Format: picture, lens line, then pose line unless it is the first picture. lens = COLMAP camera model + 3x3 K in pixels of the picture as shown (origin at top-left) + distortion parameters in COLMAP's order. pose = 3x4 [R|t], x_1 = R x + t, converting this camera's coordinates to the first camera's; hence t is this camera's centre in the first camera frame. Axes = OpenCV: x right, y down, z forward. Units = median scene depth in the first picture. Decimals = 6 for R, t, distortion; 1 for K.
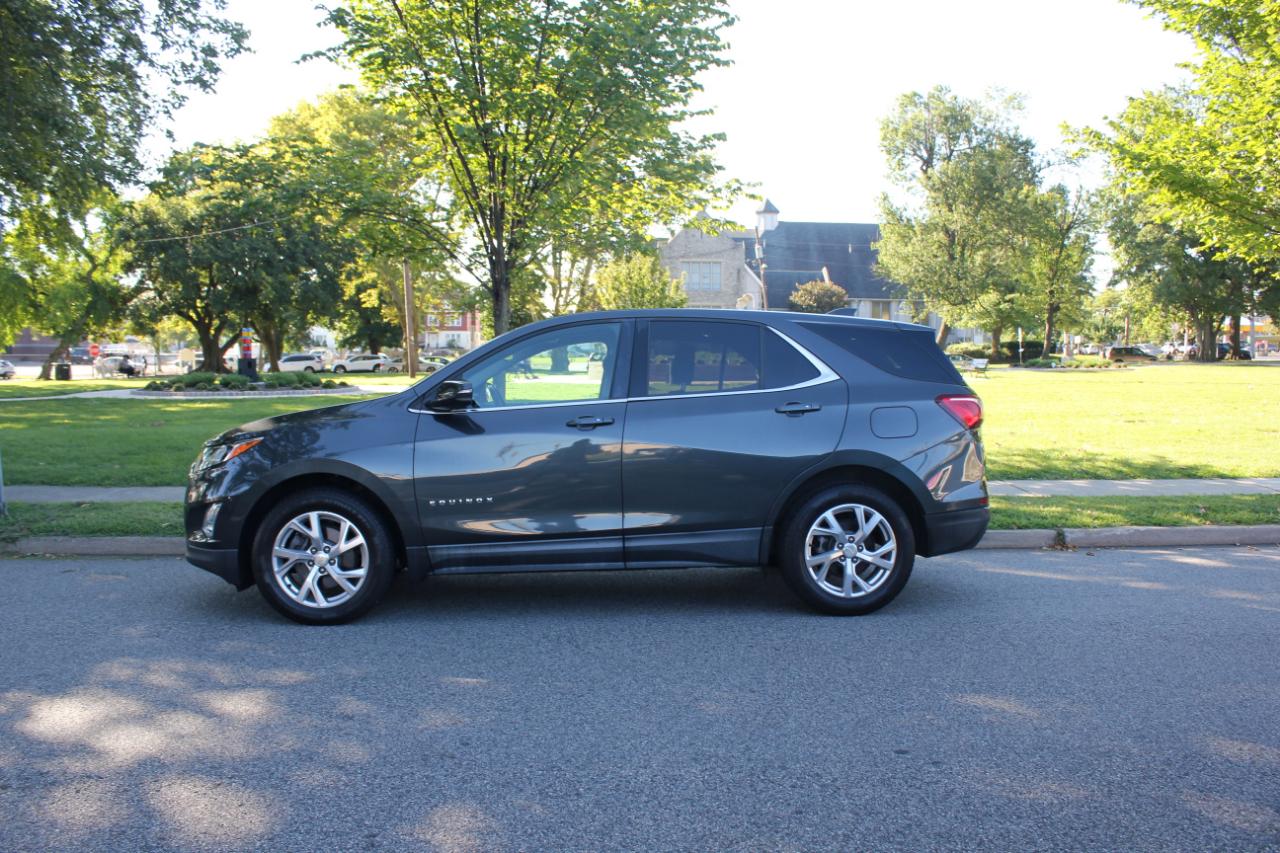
lens RADIAL K [[1092.0, 0, 624.4], [0, 1092.0, 450.2], [0, 0, 1]] dist [-0.148920, 0.096284]
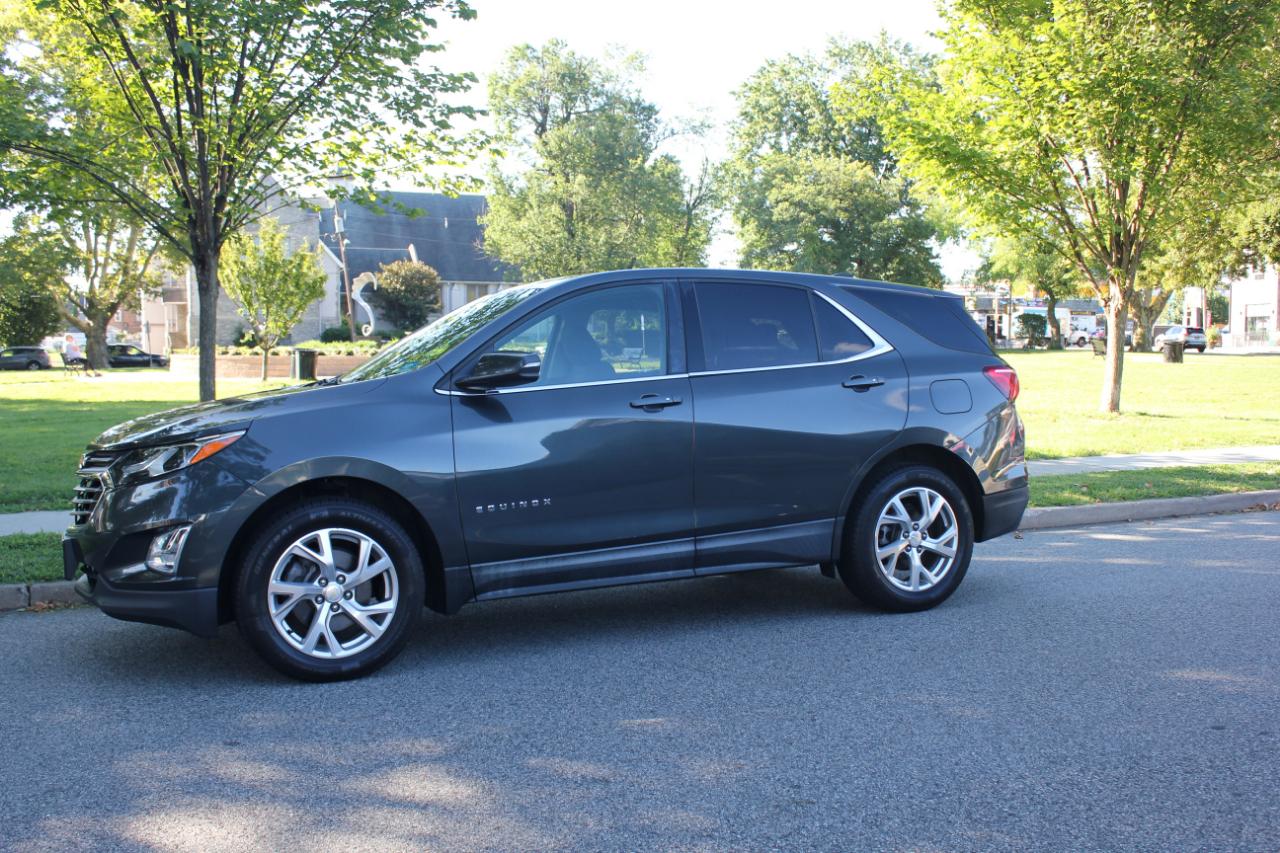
lens RADIAL K [[1279.9, 0, 632.5], [0, 1279.9, 430.8], [0, 0, 1]] dist [-0.084940, 0.000000]
pose [[0.926610, -0.028162, 0.374967, -0.198648], [0.037117, 0.999172, -0.016680, 0.005492], [-0.374187, 0.029373, 0.926888, 0.049569]]
